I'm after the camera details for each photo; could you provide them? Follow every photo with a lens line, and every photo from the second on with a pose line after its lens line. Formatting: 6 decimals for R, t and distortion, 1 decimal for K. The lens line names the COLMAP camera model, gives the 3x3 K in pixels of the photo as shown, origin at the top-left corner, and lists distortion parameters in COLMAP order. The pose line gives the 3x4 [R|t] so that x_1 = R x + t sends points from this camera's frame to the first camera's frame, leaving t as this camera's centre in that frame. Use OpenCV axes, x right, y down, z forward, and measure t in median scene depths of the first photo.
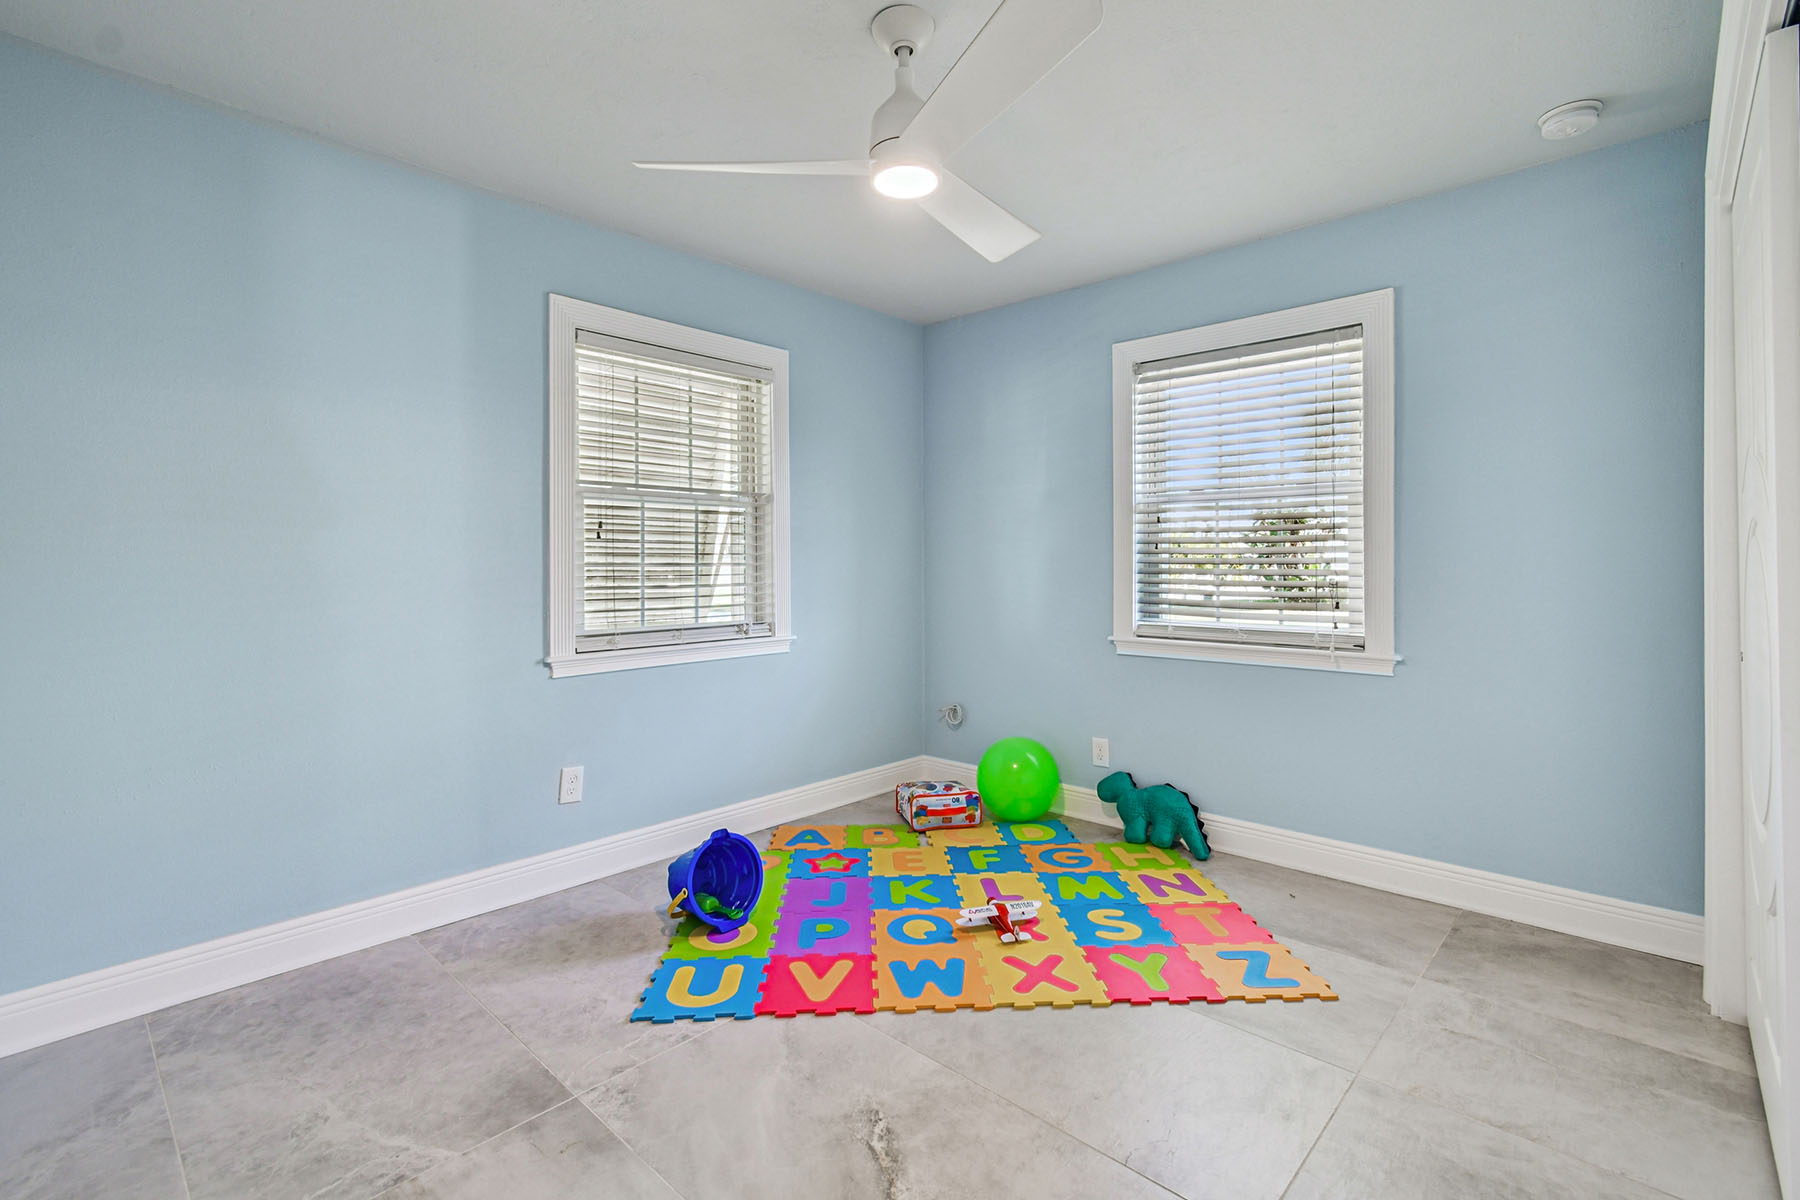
lens RADIAL K [[820.9, 0, 900.4], [0, 820.9, 558.5], [0, 0, 1]] dist [-0.000074, -0.000197]
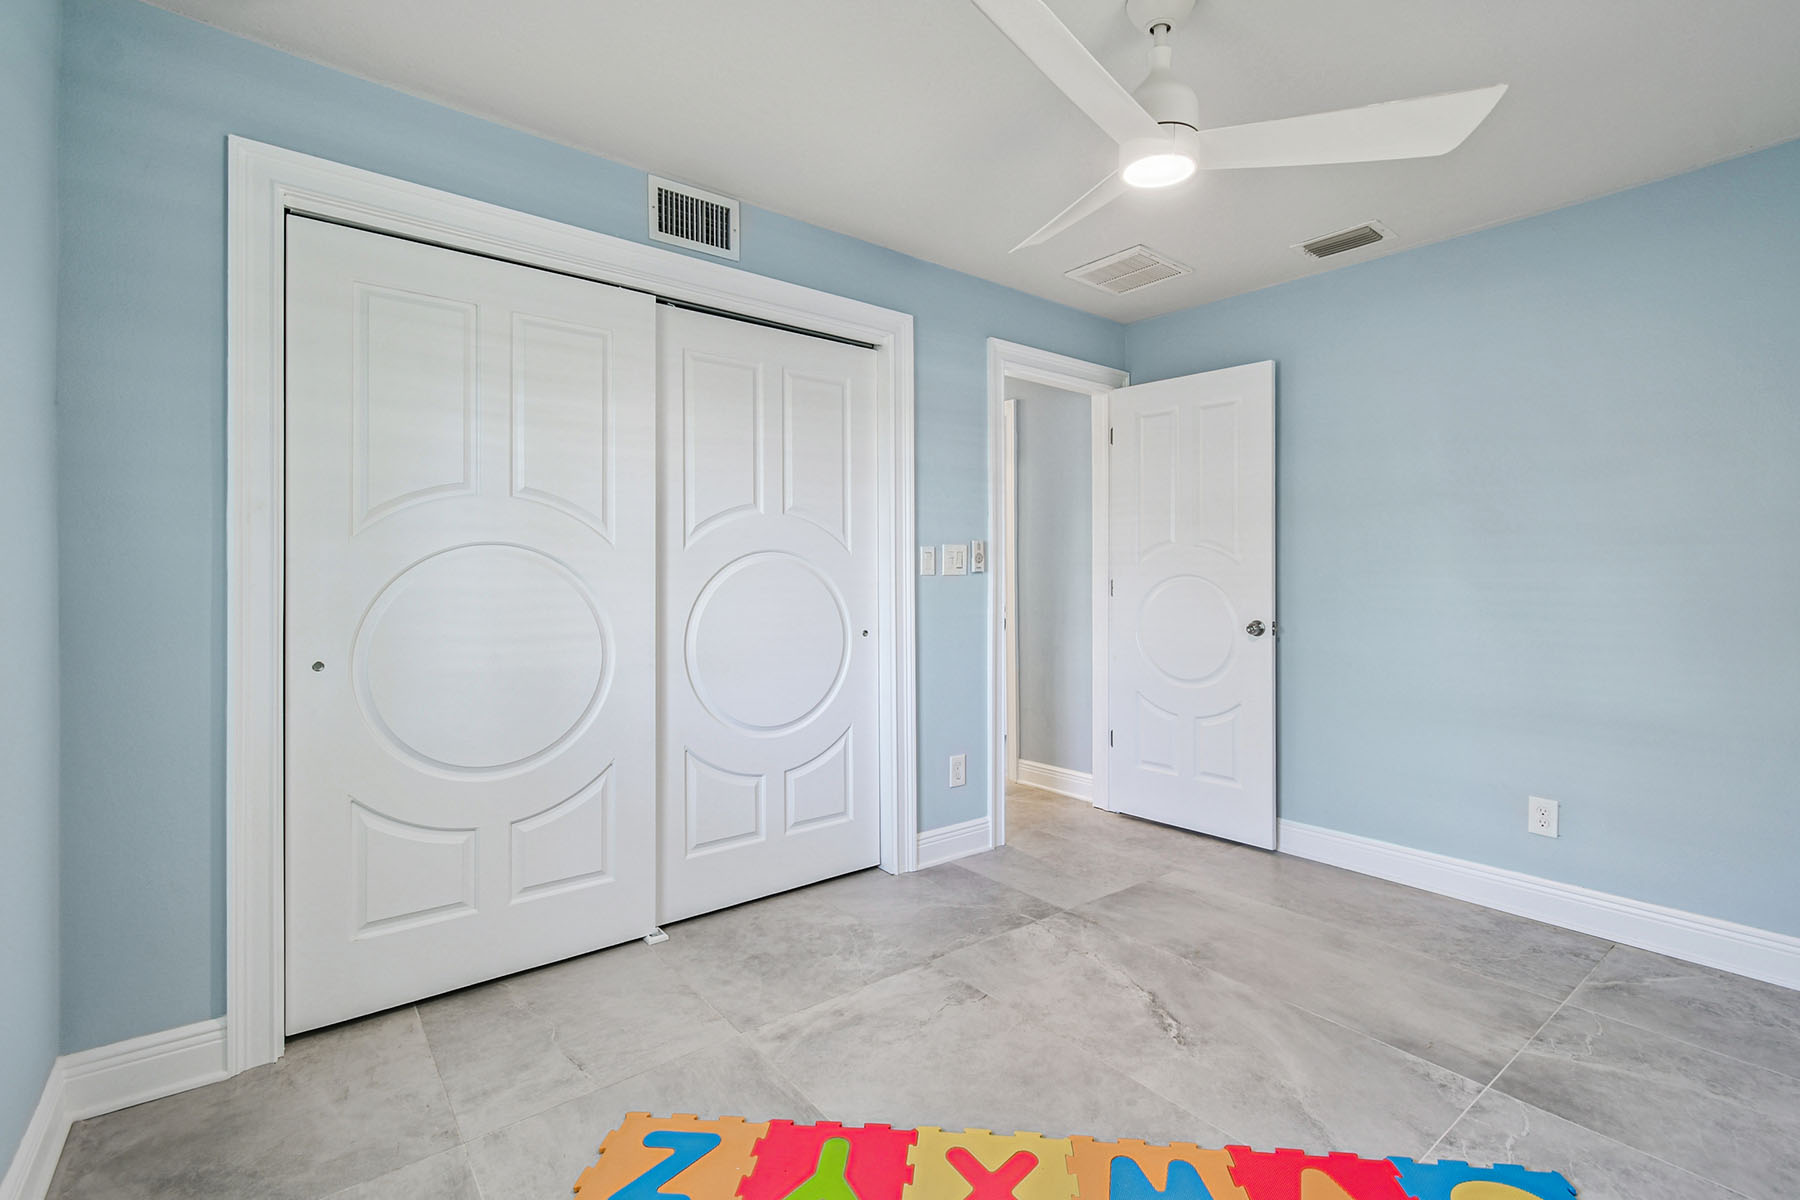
lens RADIAL K [[802.7, 0, 891.8], [0, 802.7, 594.9], [0, 0, 1]] dist [-0.002343, -0.000970]
pose [[-0.986514, -0.003122, 0.163648, 0.186027], [-0.000742, 0.999893, 0.014604, 0.016468], [-0.163676, 0.014286, -0.986411, 2.119709]]
